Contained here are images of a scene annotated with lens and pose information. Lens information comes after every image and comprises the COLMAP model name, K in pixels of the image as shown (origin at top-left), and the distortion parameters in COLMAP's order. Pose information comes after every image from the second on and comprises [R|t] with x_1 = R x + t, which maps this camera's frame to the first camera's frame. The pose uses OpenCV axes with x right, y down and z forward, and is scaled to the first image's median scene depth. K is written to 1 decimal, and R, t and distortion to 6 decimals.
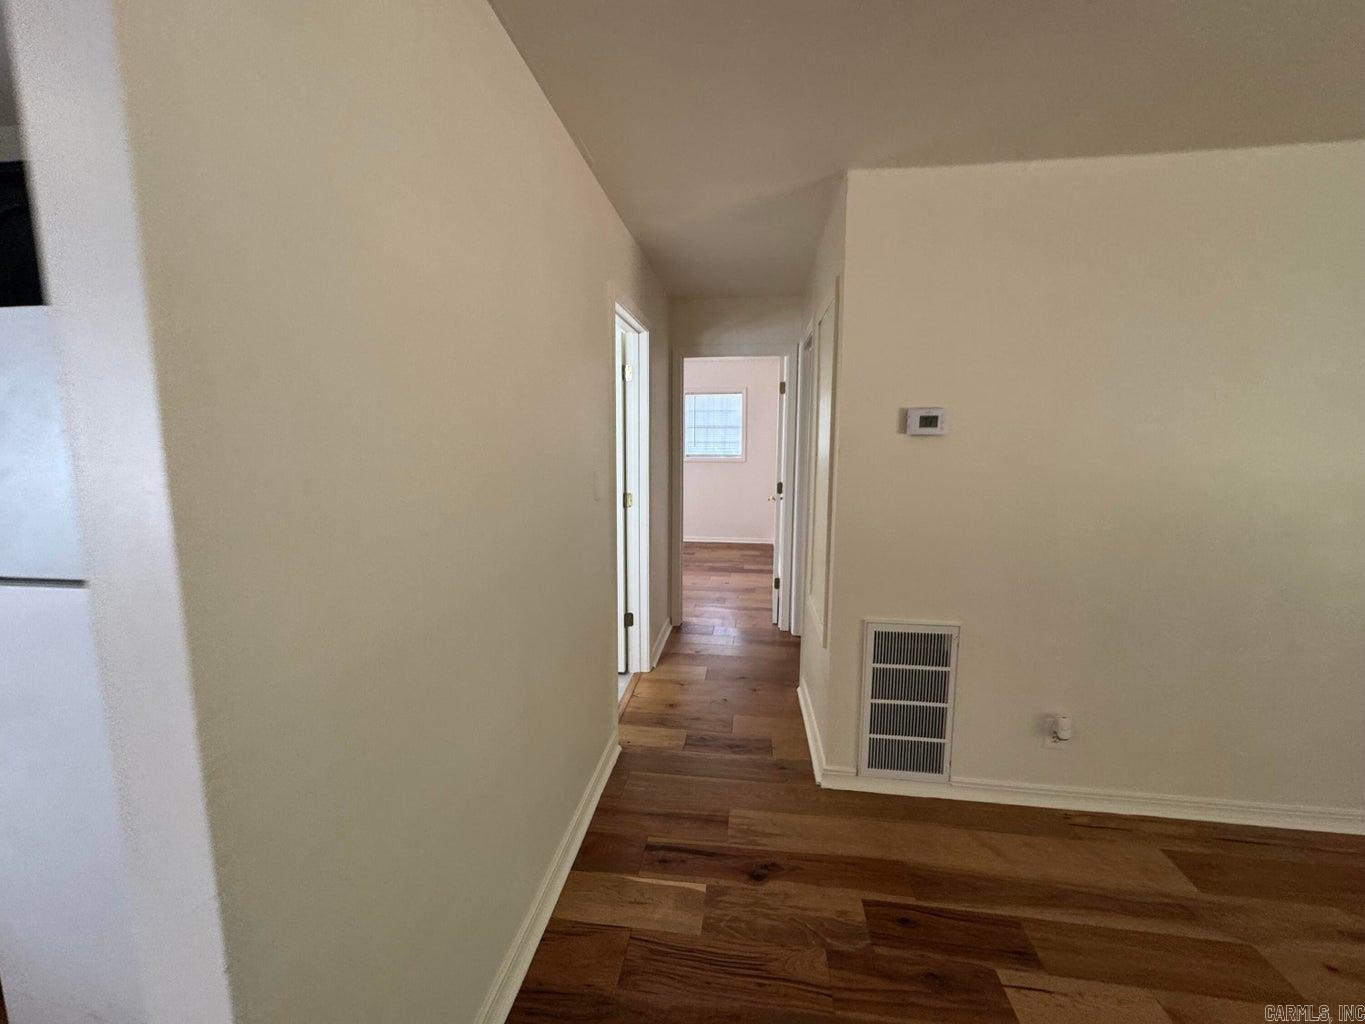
lens RADIAL K [[540.6, 0, 674.1], [0, 540.6, 509.4], [0, 0, 1]] dist [0.000027, 0.000306]
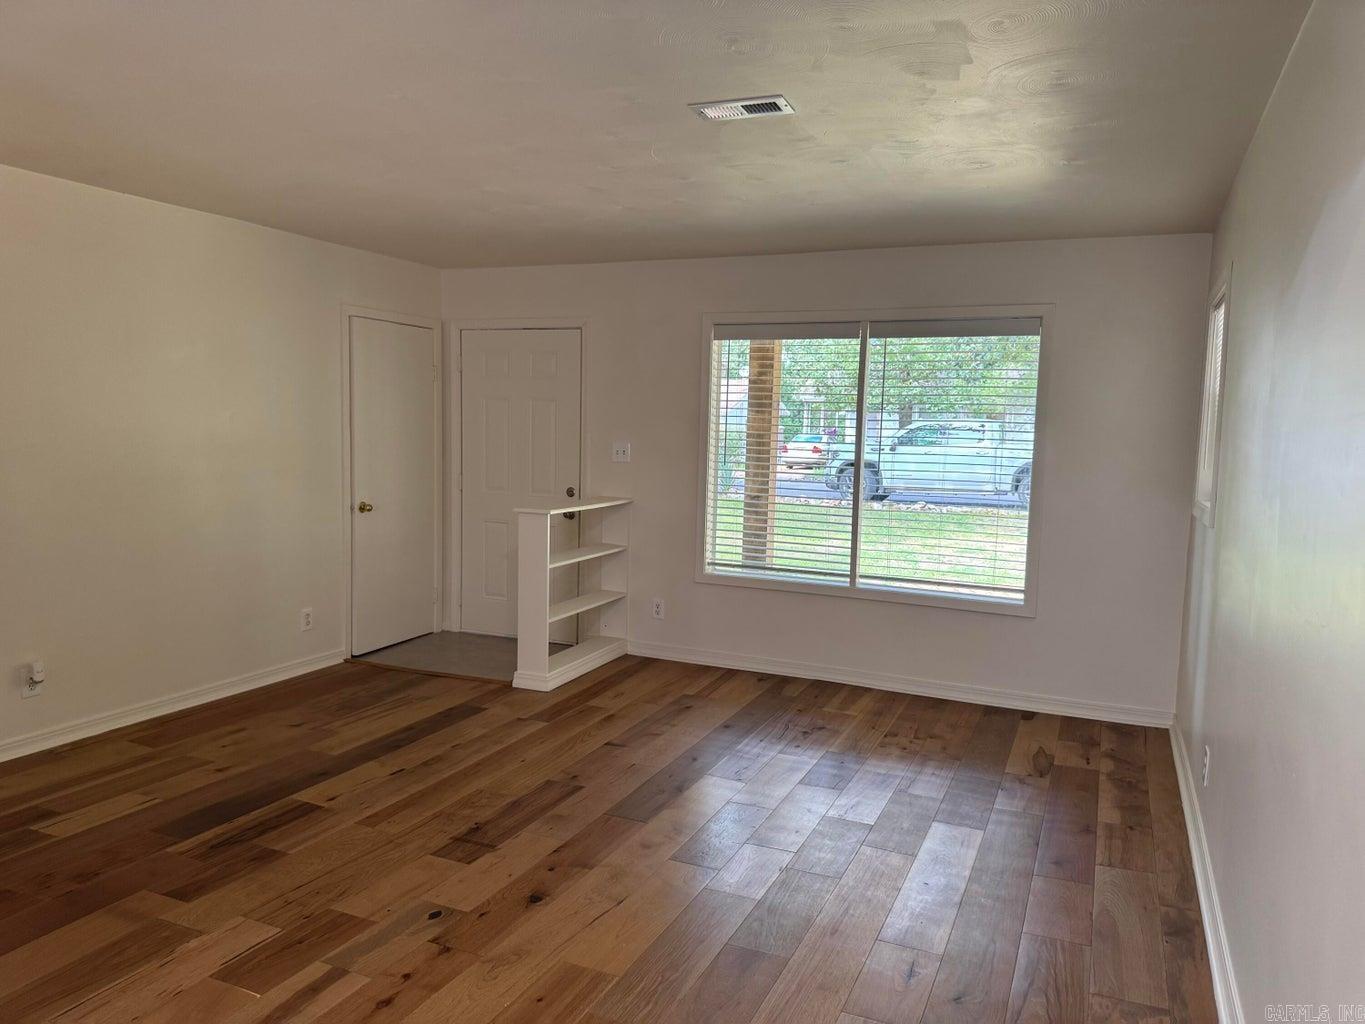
lens RADIAL K [[972.6, 0, 679.5], [0, 972.6, 511.5], [0, 0, 1]] dist [0.032846, -0.025765]
pose [[0.274845, -0.089166, 0.957345, -0.797713], [0.093877, 0.993422, 0.065575, 0.076813], [-0.956895, 0.071850, 0.281408, -0.824539]]
